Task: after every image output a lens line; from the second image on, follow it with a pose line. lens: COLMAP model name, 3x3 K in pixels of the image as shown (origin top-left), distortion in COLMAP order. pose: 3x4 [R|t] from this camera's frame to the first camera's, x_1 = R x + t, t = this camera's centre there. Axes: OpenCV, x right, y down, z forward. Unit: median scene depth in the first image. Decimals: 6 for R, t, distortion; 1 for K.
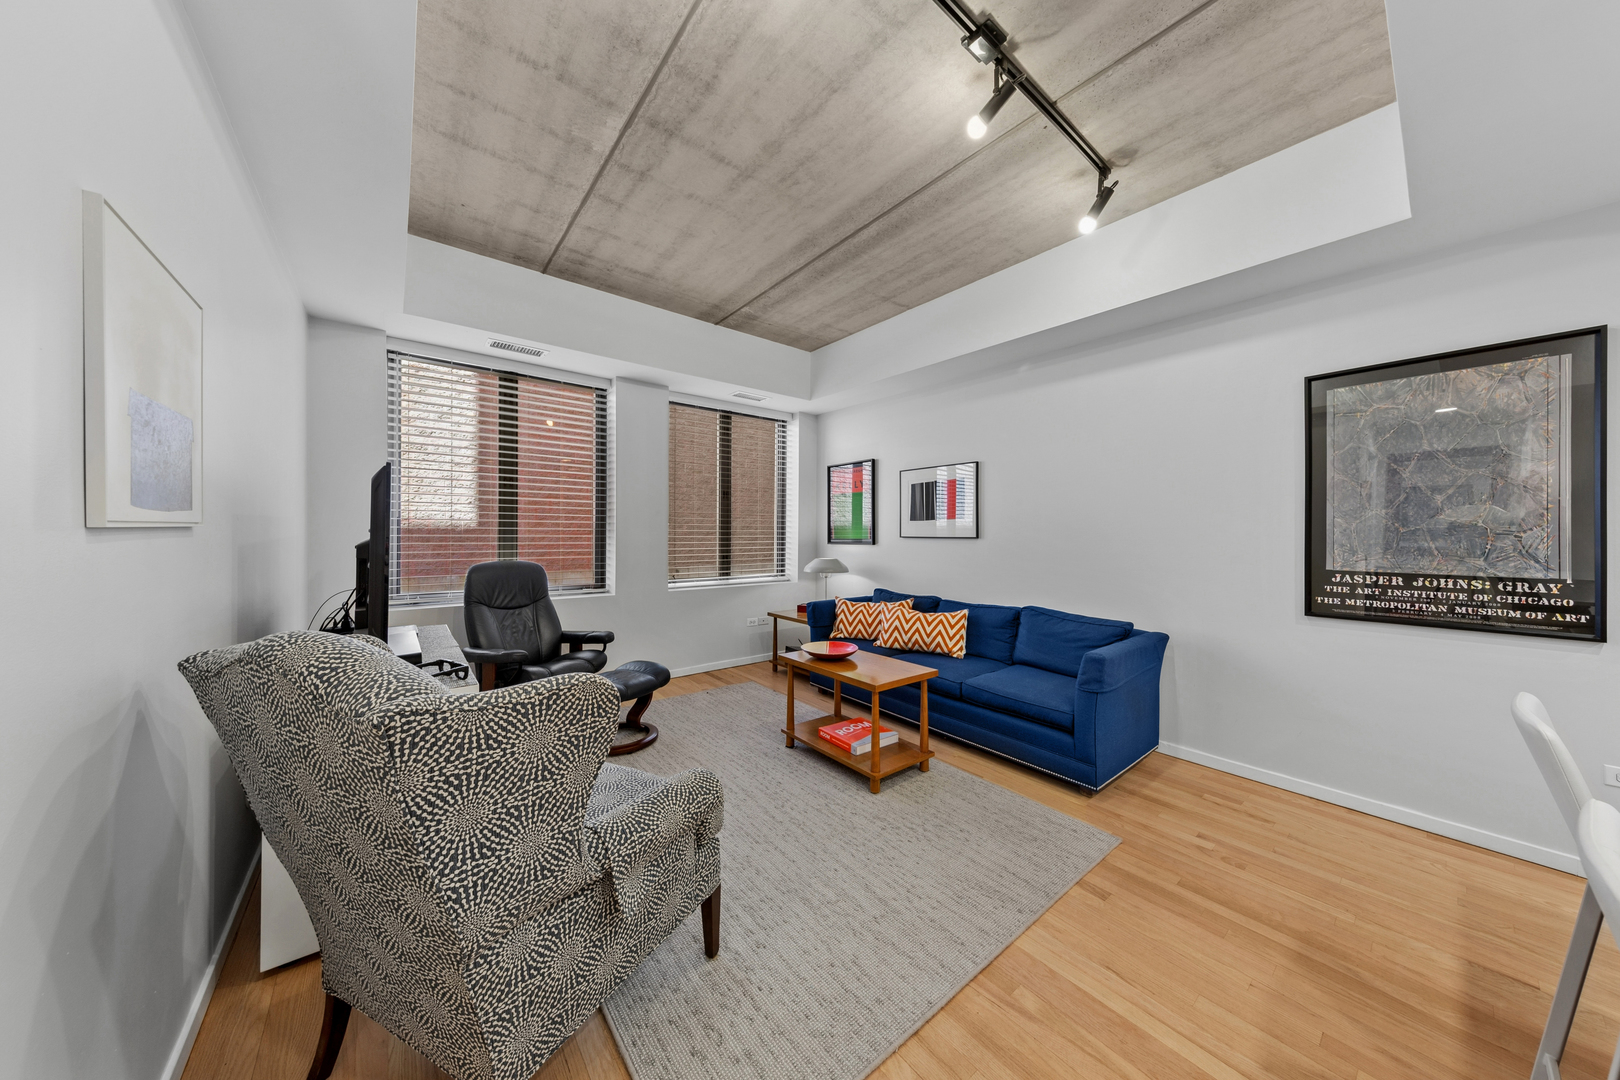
lens RADIAL K [[514.3, 0, 815.6], [0, 514.3, 532.5], [0, 0, 1]] dist [0.000719, -0.000032]
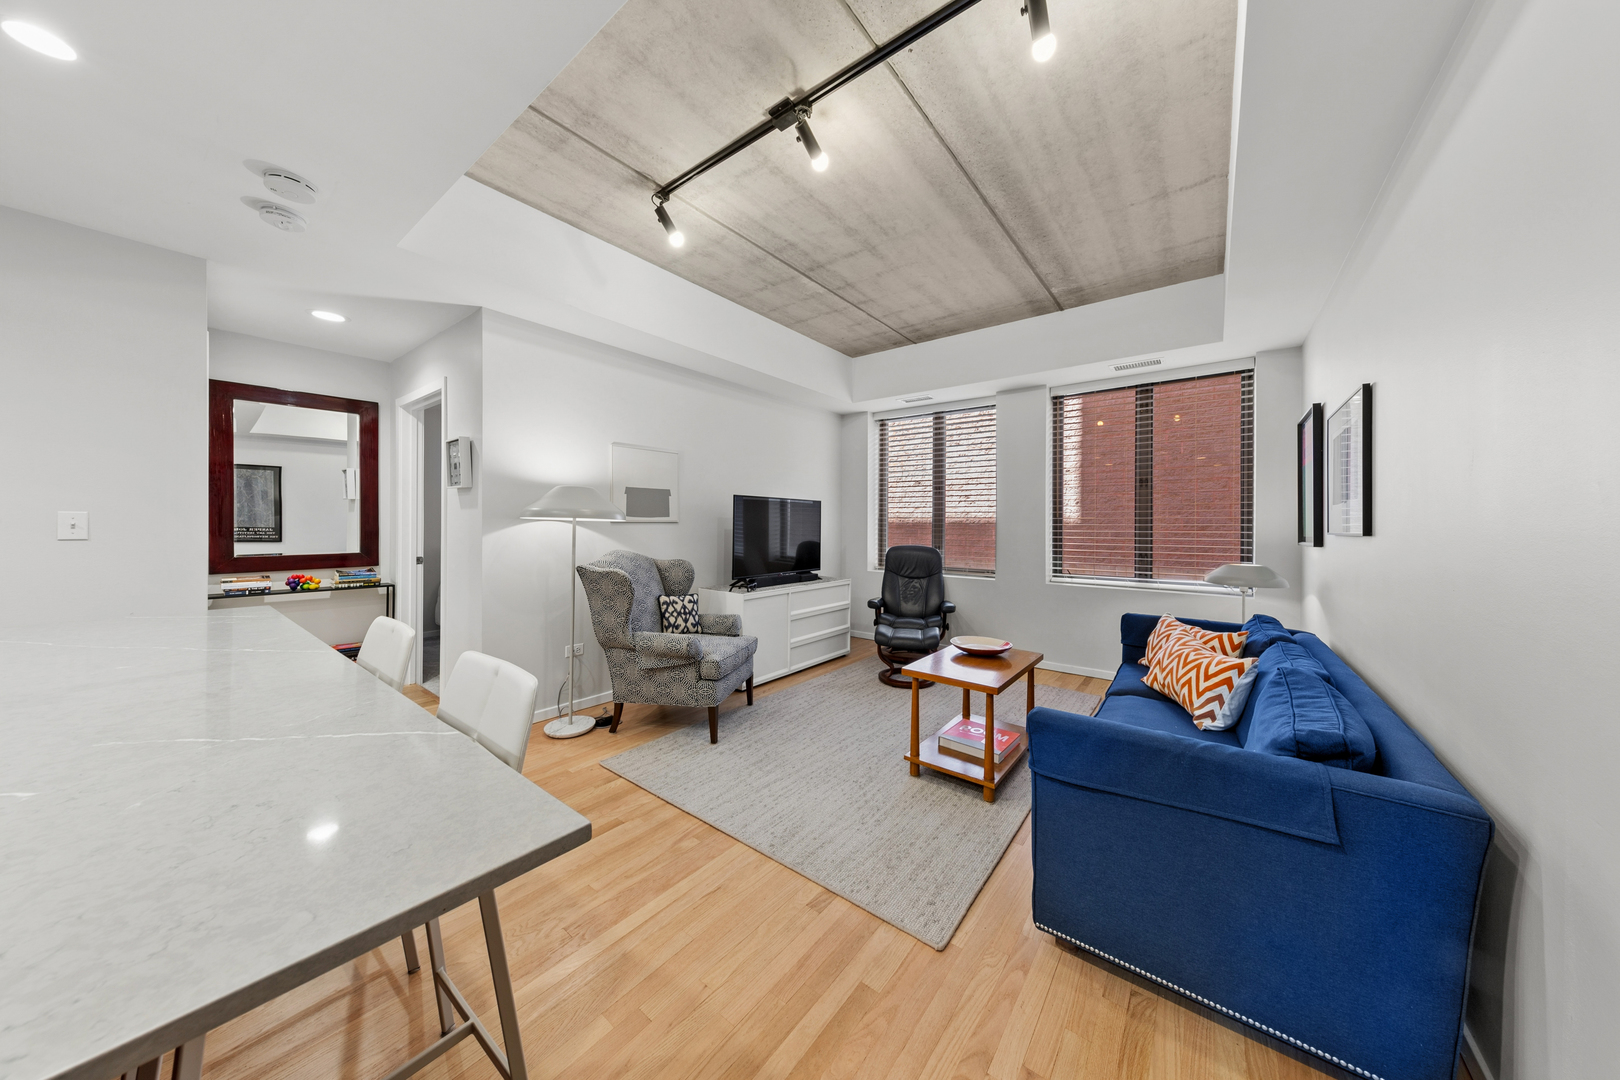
lens RADIAL K [[513.1, 0, 819.7], [0, 513.1, 523.9], [0, 0, 1]] dist [0.001791, 0.000003]
pose [[0.233043, -0.007913, -0.972434, 0.897271], [-0.003727, 0.999952, -0.009030, 0.008789], [0.972459, 0.005729, 0.233002, 0.476566]]
